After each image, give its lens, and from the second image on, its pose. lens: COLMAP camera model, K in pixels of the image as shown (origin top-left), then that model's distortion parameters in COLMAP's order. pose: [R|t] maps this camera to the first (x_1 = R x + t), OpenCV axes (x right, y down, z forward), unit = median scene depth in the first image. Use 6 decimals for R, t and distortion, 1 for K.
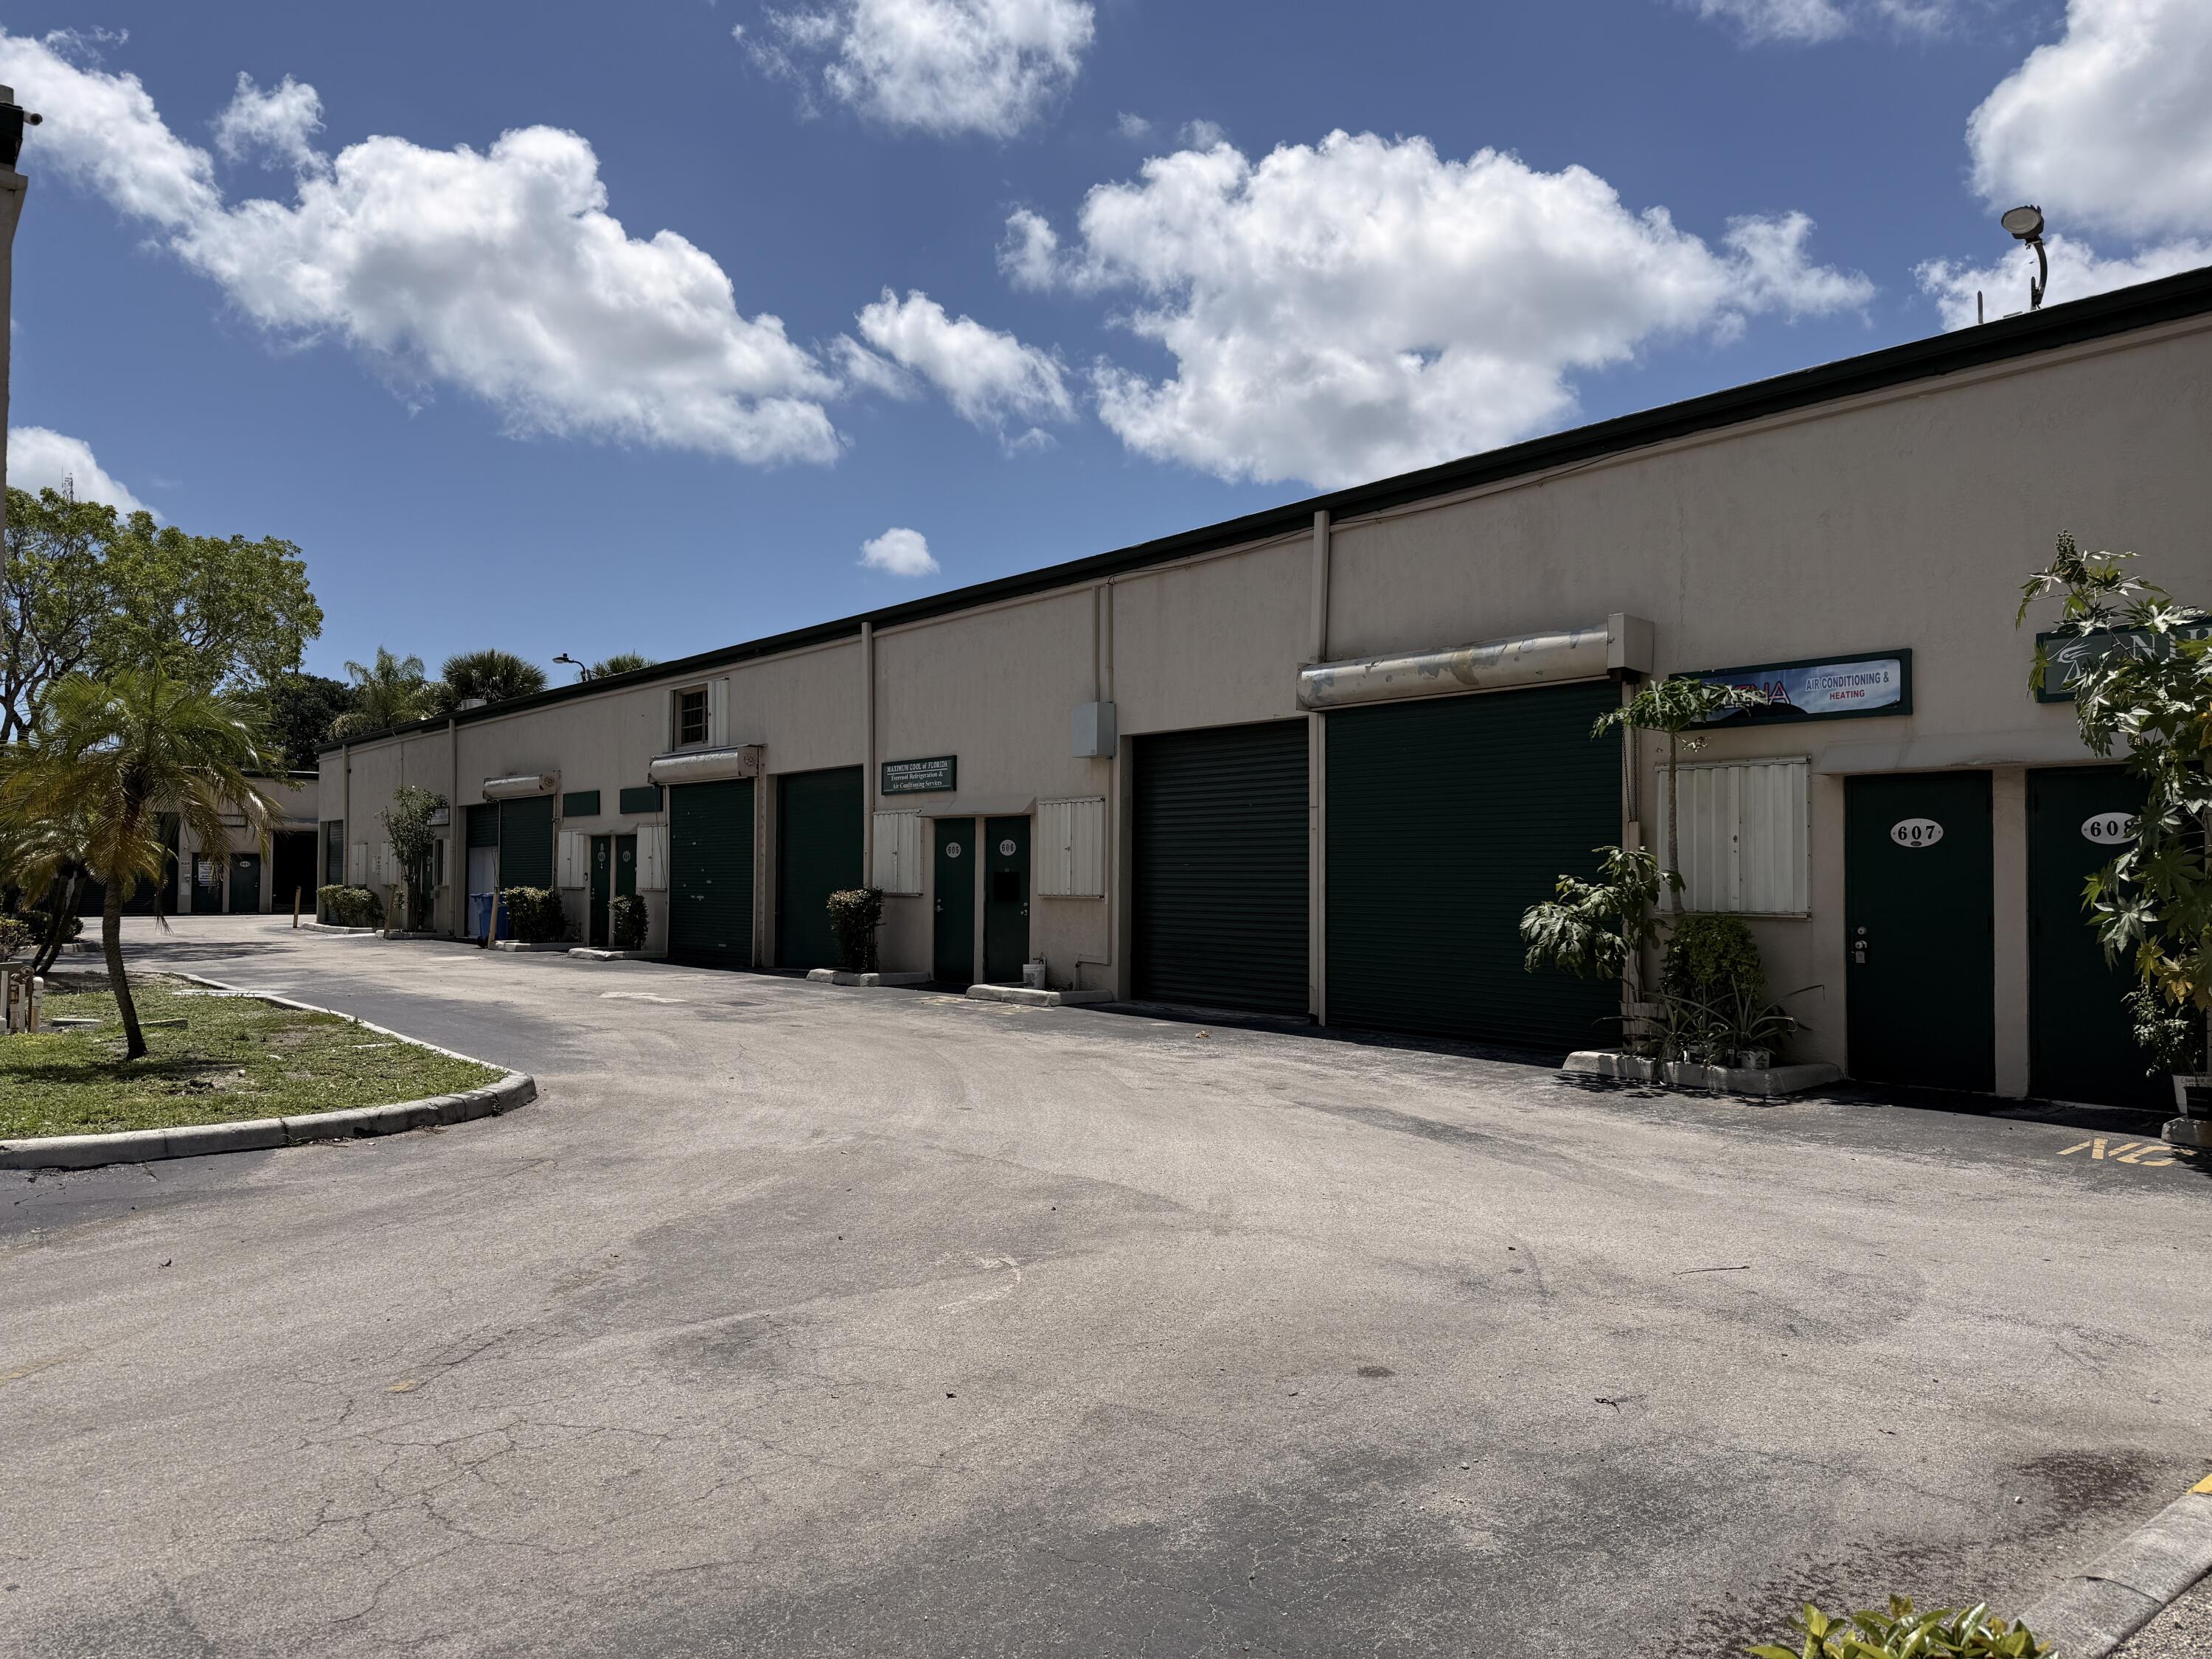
lens RADIAL K [[1599.0, 0, 1106.0], [0, 1599.0, 829.5], [0, 0, 1]] dist [0.050170, -0.091880]
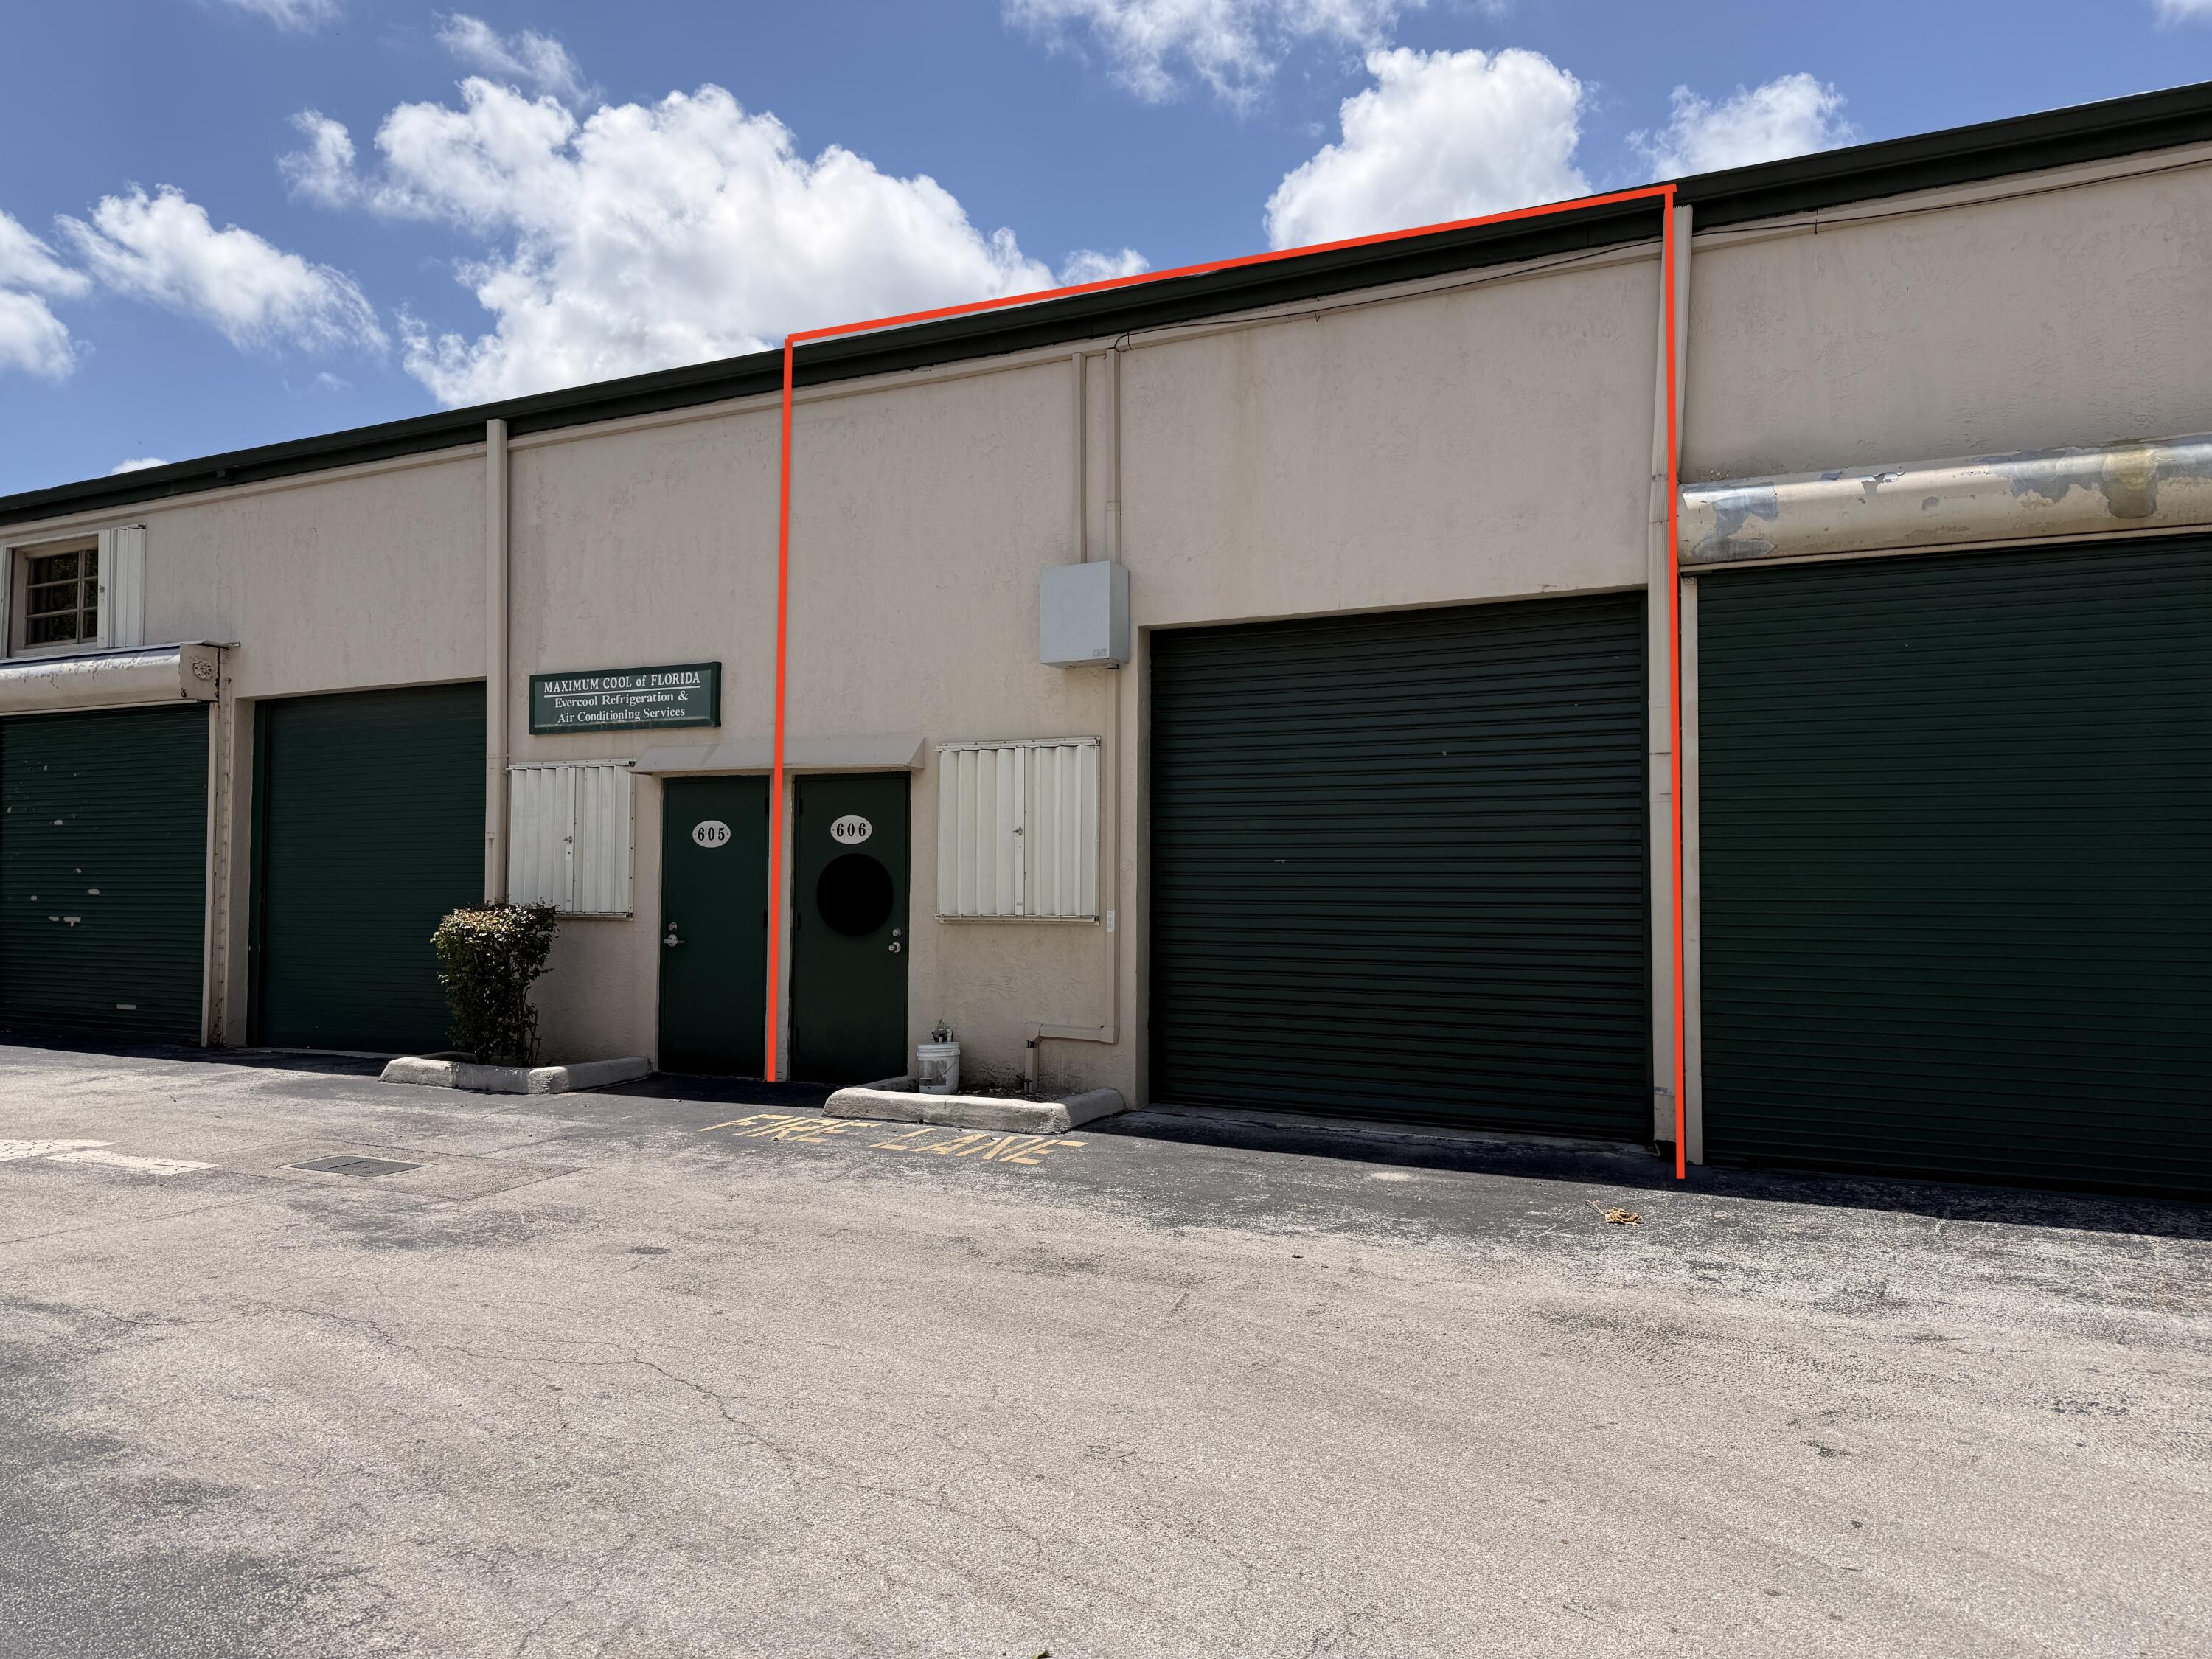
lens RADIAL K [[1599.0, 0, 1106.0], [0, 1599.0, 829.5], [0, 0, 1]] dist [0.050170, -0.091880]
pose [[0.910028, 0.014417, 0.414296, -0.195361], [-0.012210, 0.999894, -0.007975, 0.013534], [-0.414367, 0.002199, 0.910107, 0.432200]]
